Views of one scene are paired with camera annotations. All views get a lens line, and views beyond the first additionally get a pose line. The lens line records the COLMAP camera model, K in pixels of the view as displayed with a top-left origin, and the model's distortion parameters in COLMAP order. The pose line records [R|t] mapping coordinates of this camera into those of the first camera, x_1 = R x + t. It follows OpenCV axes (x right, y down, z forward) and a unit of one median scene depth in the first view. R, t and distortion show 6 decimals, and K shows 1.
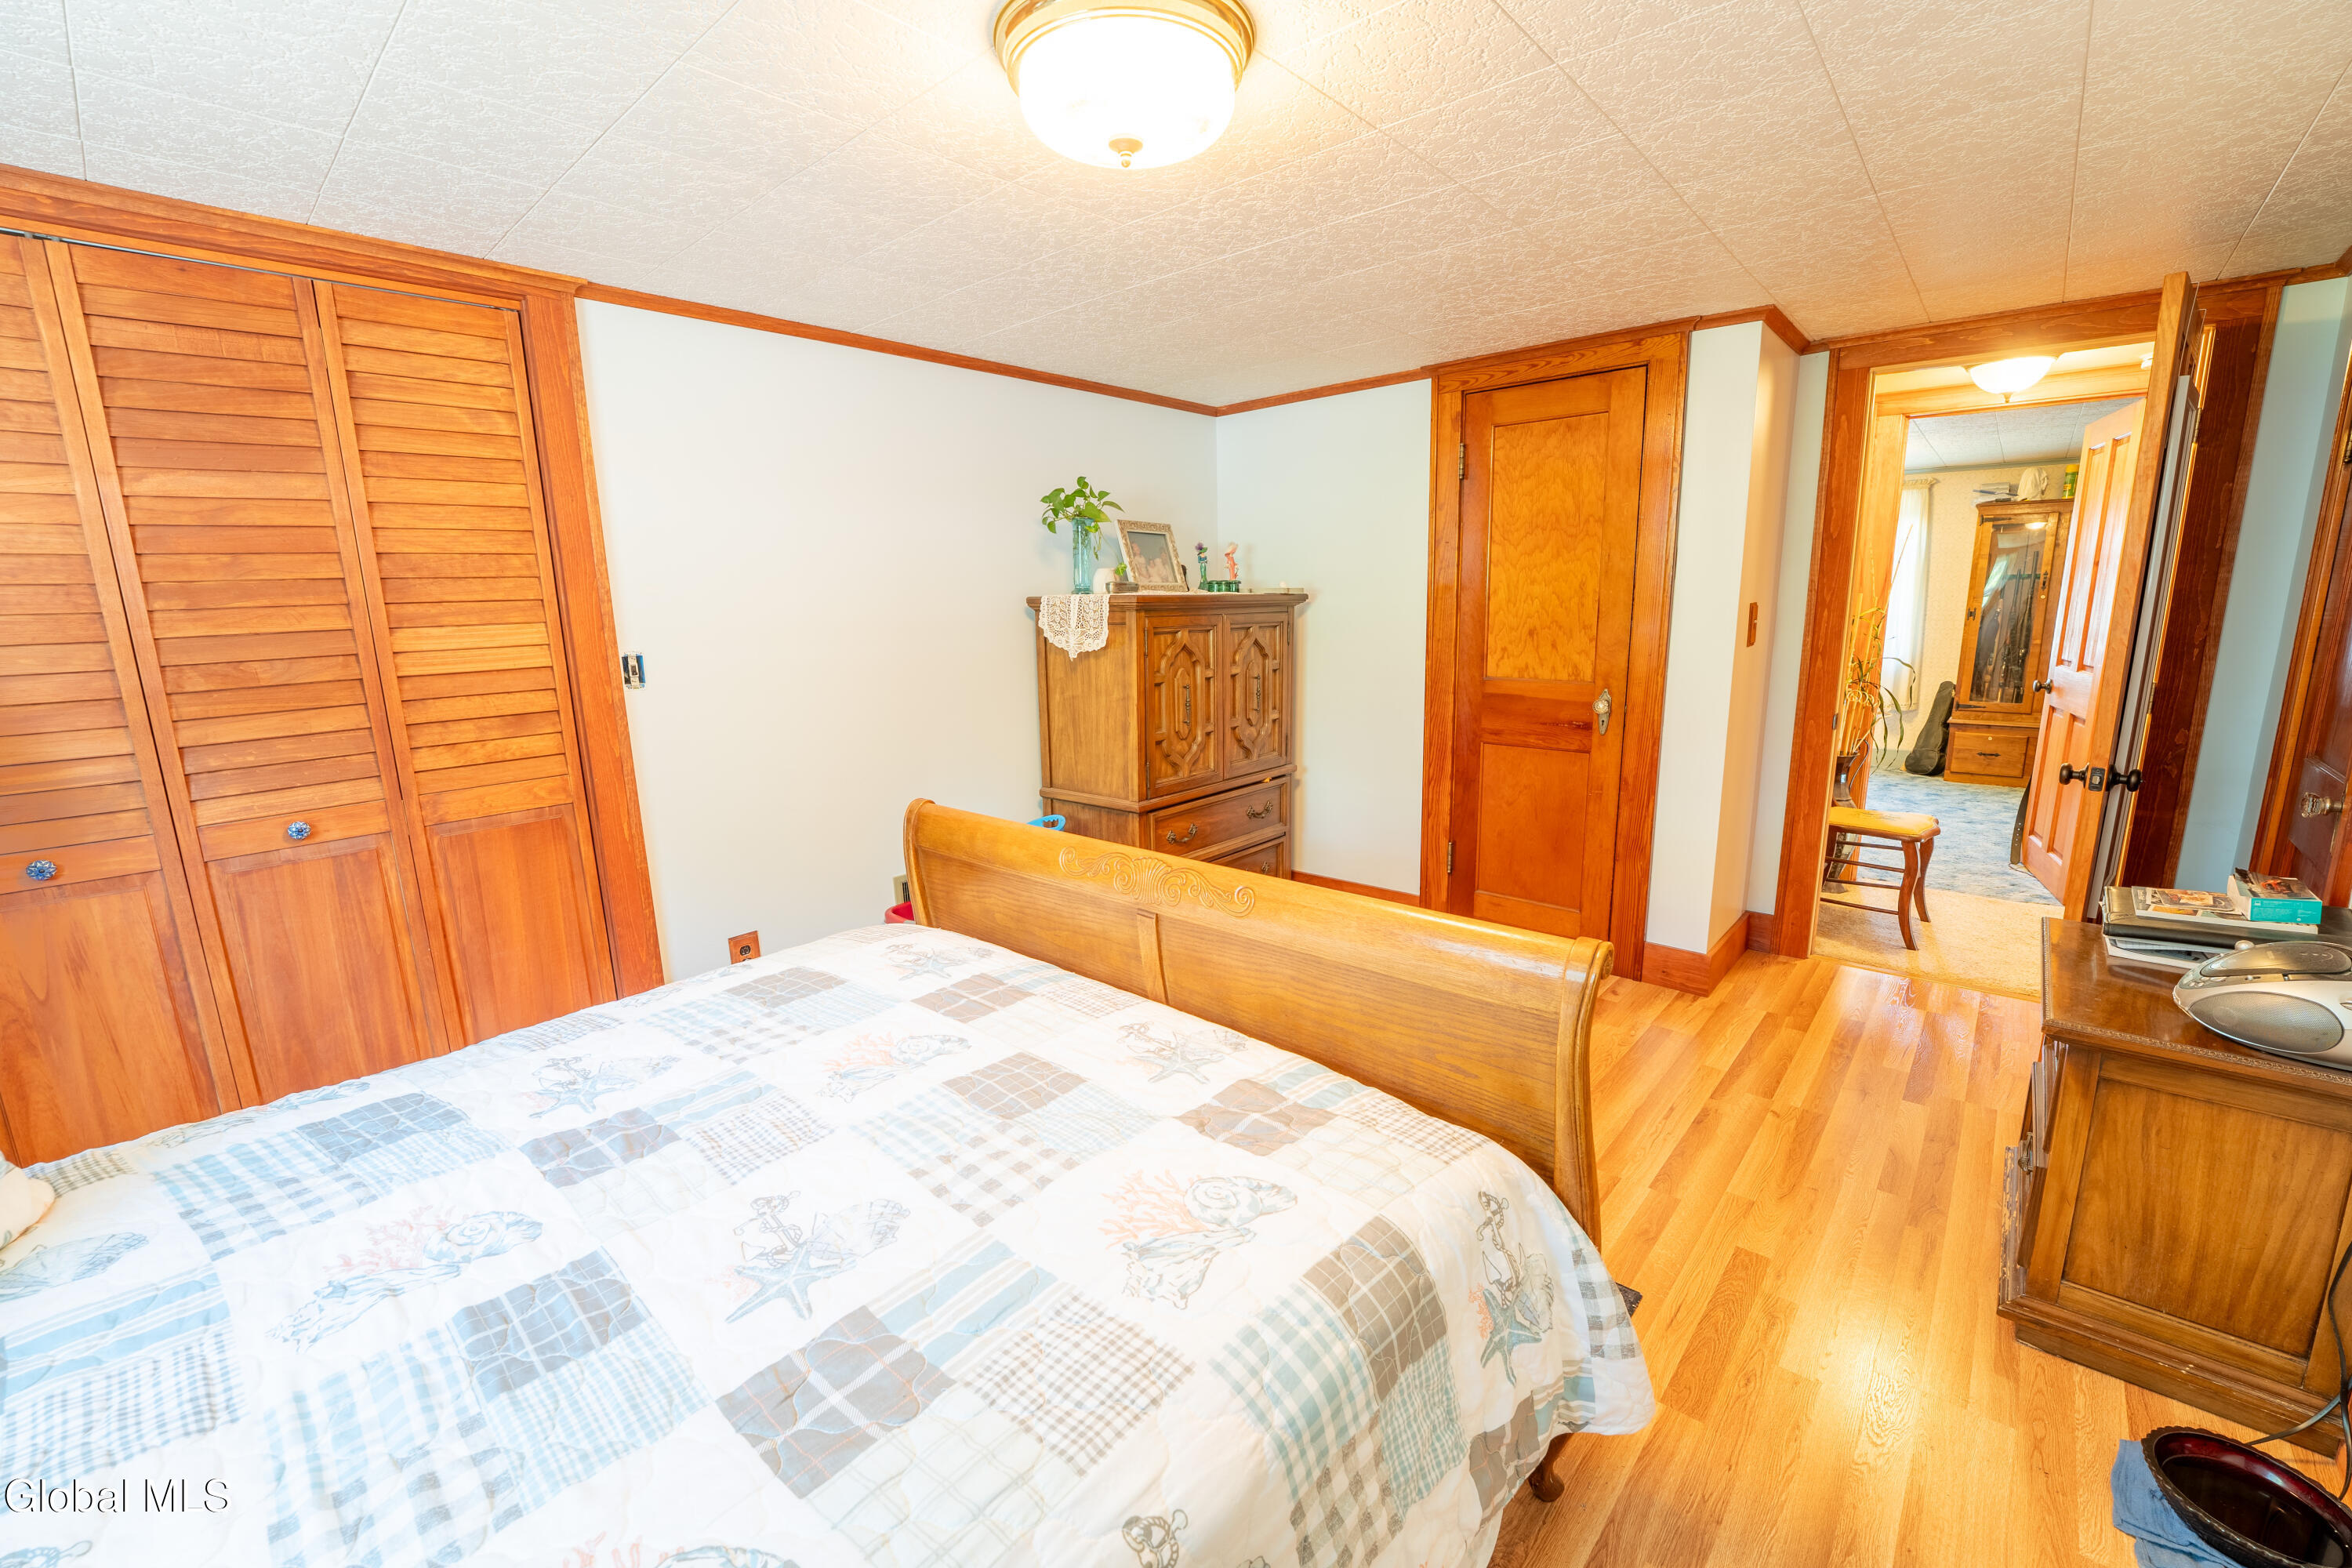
lens RADIAL K [[976.1, 0, 1171.9], [0, 976.1, 787.1], [0, 0, 1]] dist [-0.021538, 0.001424]
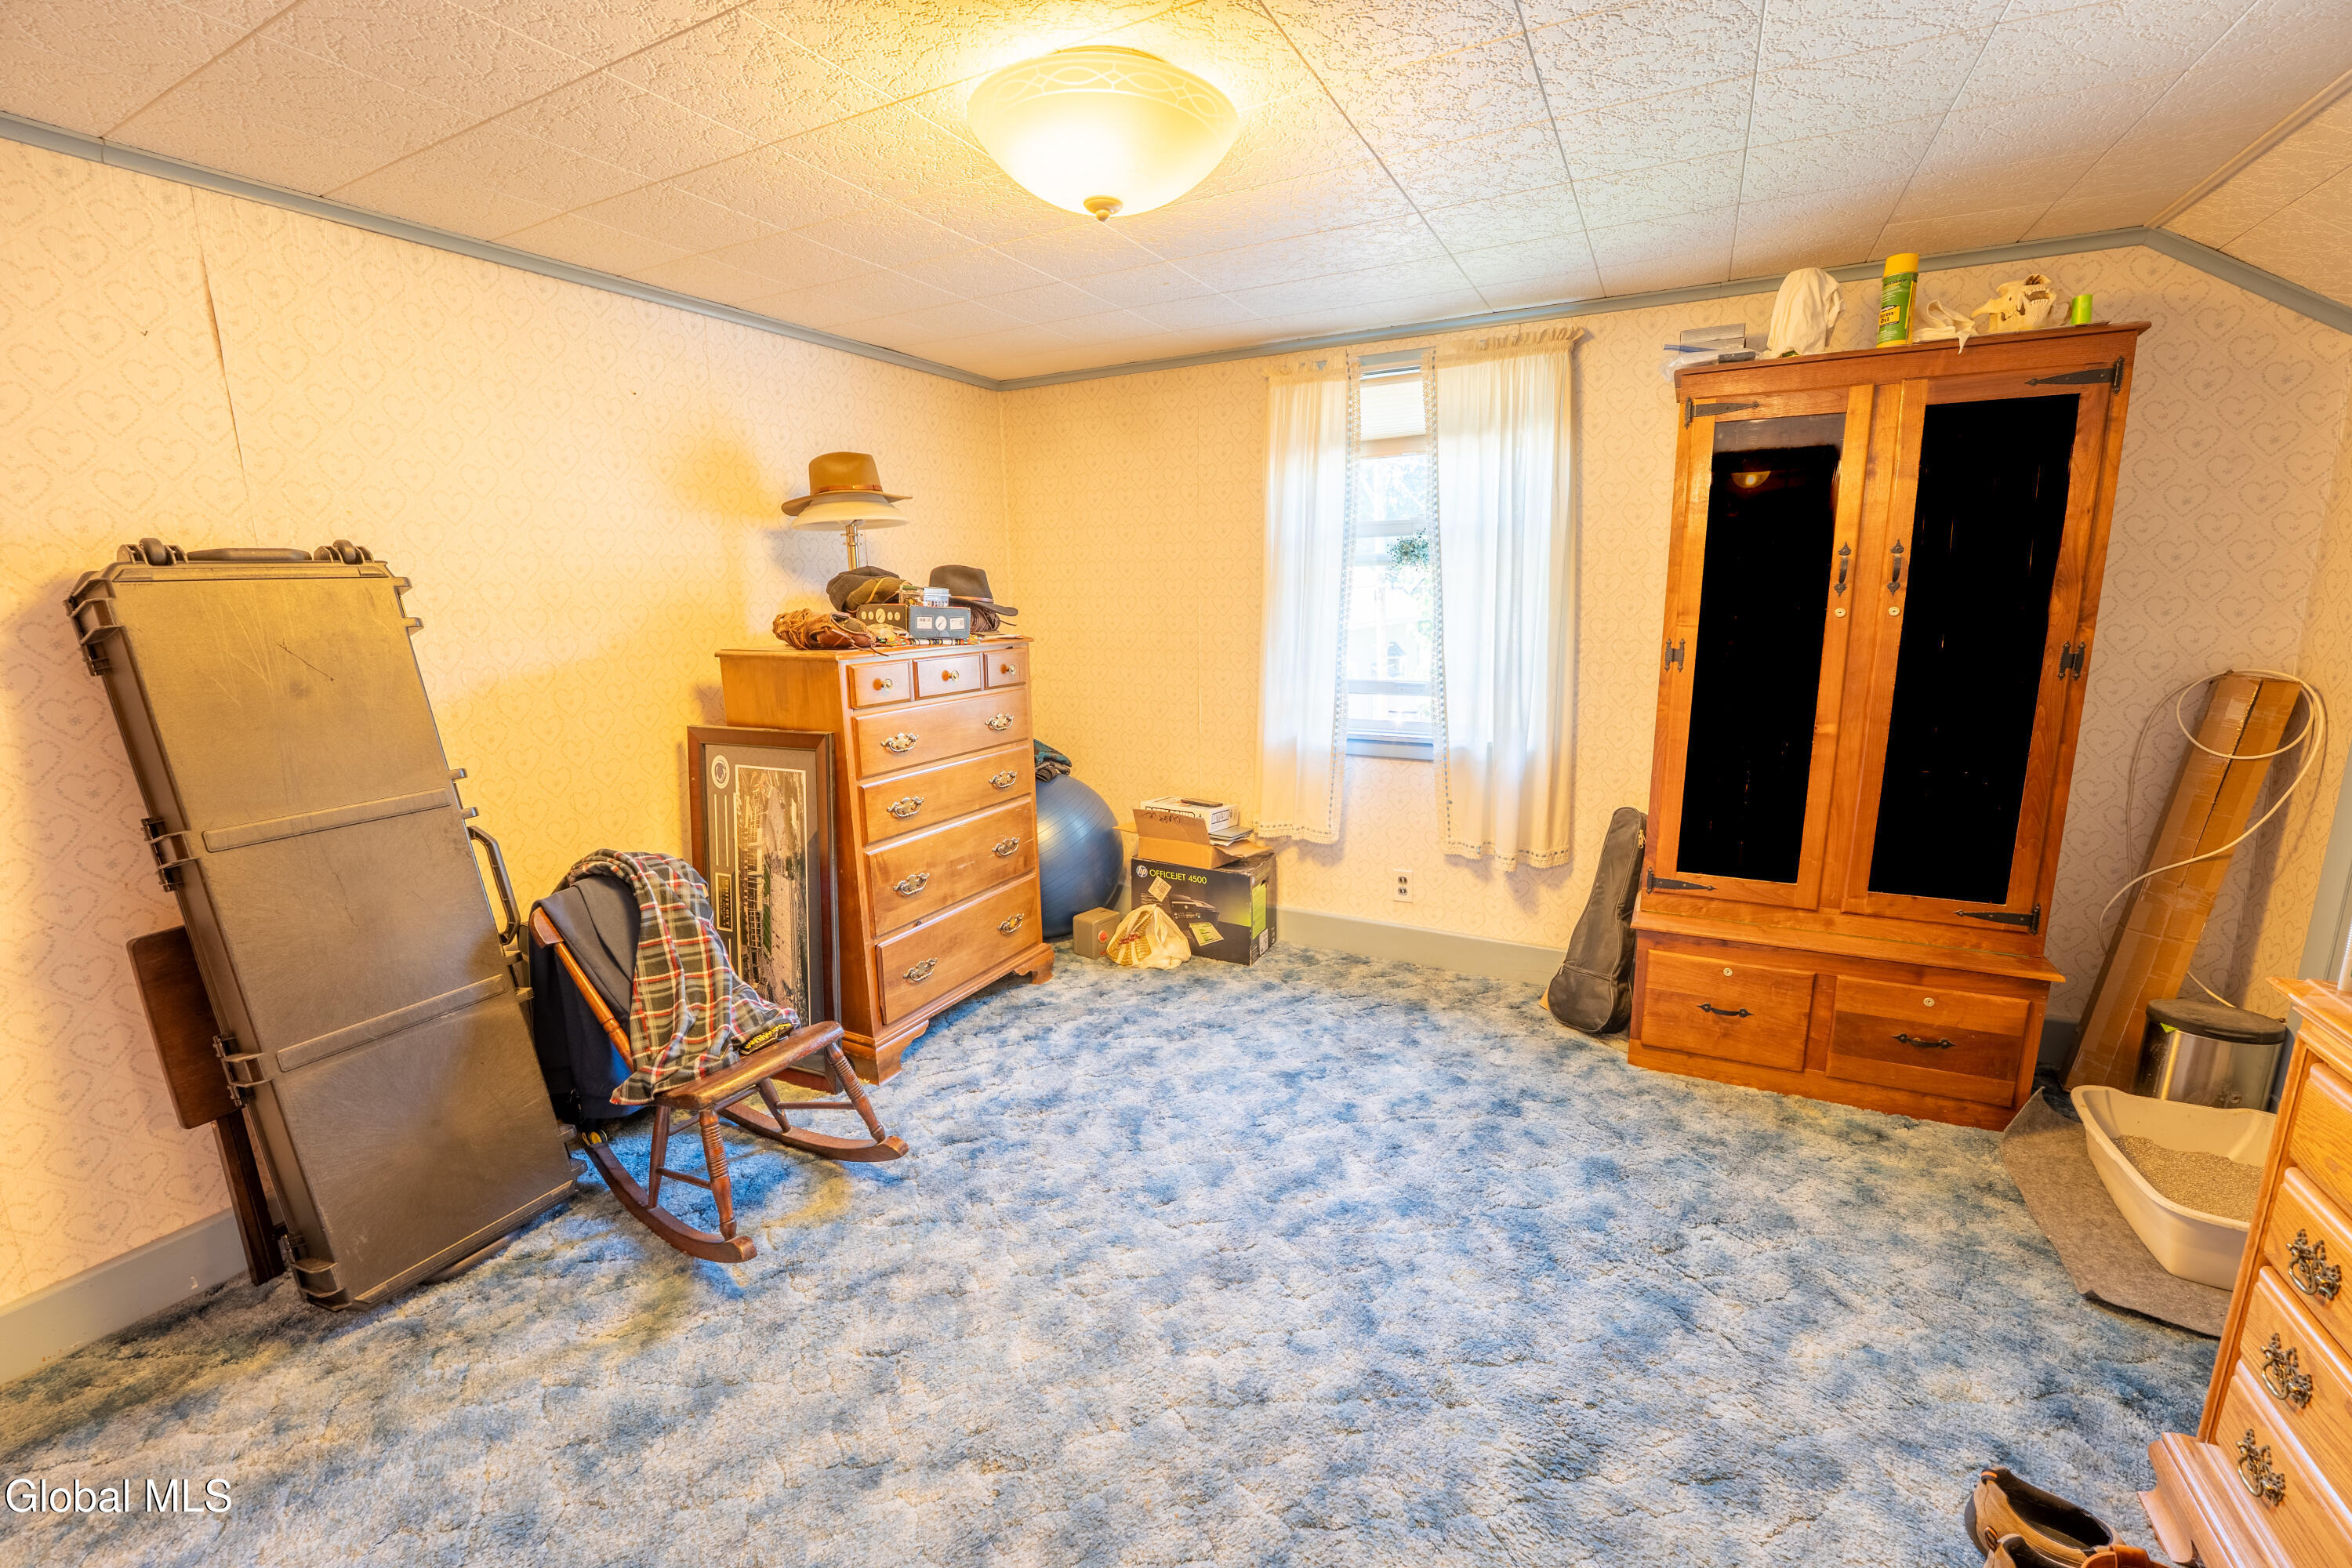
lens RADIAL K [[976.1, 0, 1171.2], [0, 976.1, 793.4], [0, 0, 1]] dist [-0.021538, 0.001424]
pose [[0.971347, -0.045895, 0.233193, 0.524614], [0.045994, 0.998929, 0.005016, -0.132226], [-0.233174, 0.005853, 0.972417, 0.647473]]
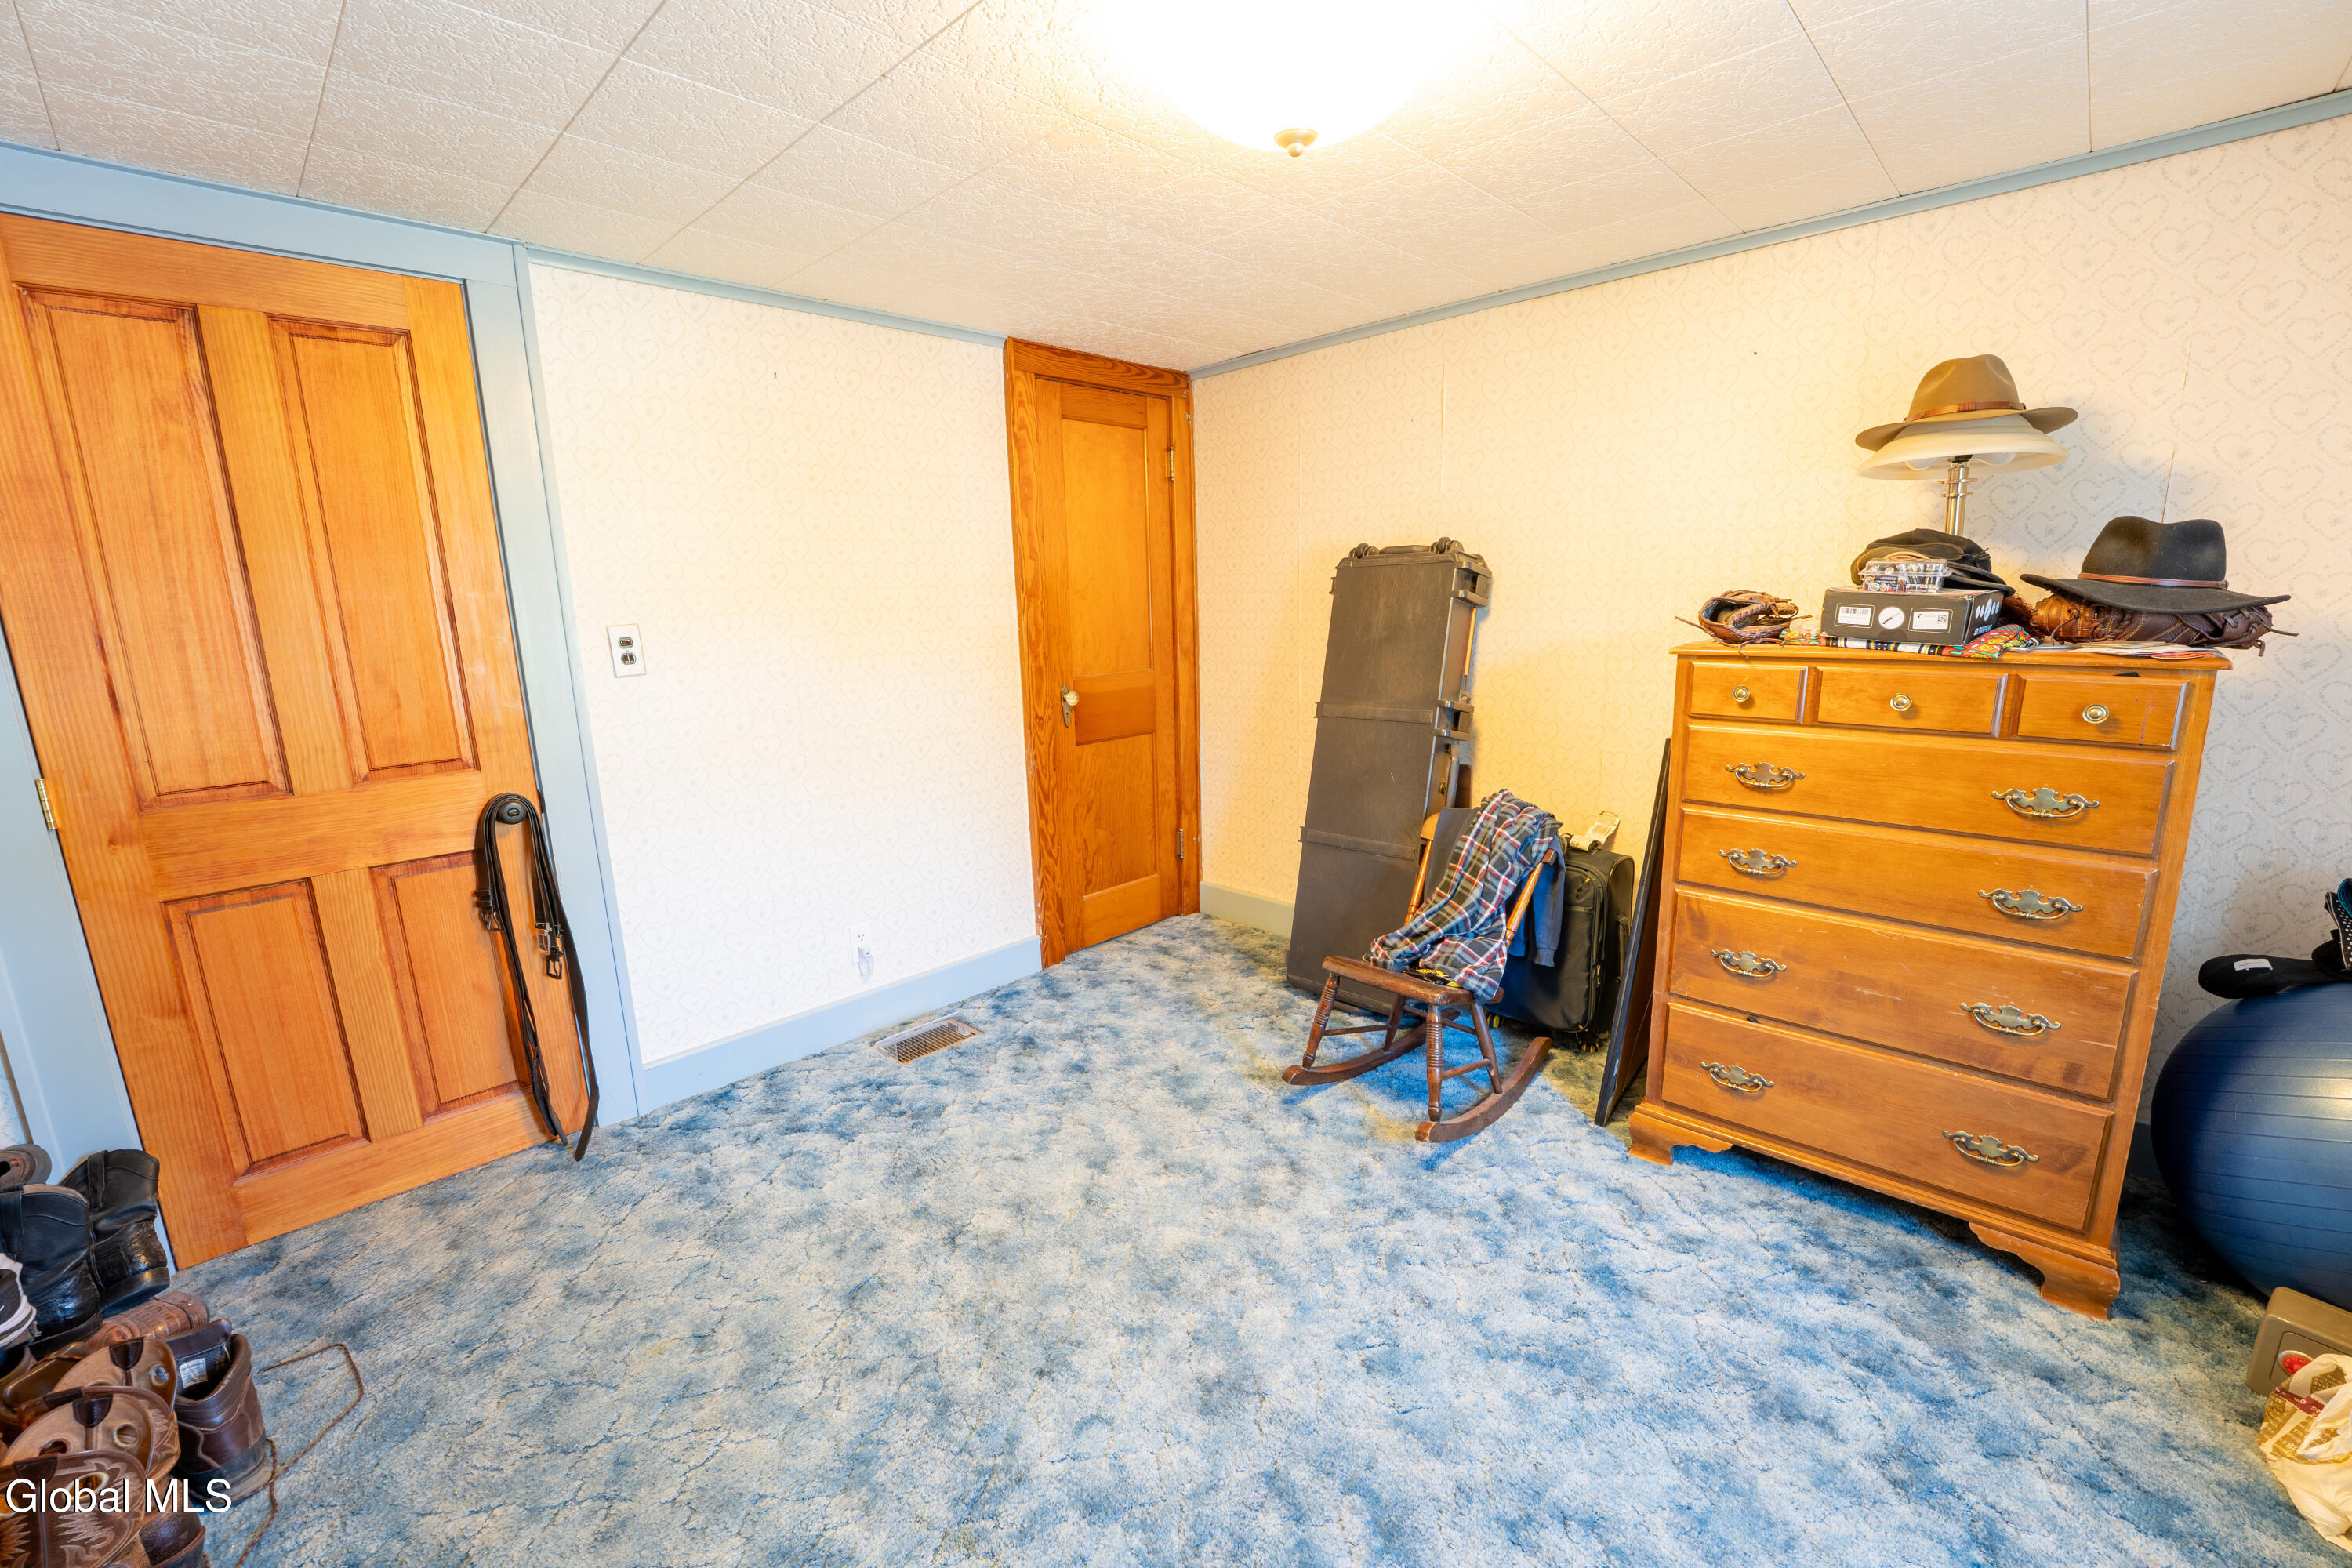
lens RADIAL K [[976.1, 0, 1168.1], [0, 976.1, 787.0], [0, 0, 1]] dist [-0.021538, 0.001424]
pose [[-0.058699, 0.219662, -0.973809, 0.957947], [-0.171159, 0.958831, 0.226601, -0.217570], [0.983493, 0.179977, -0.018685, 1.017607]]
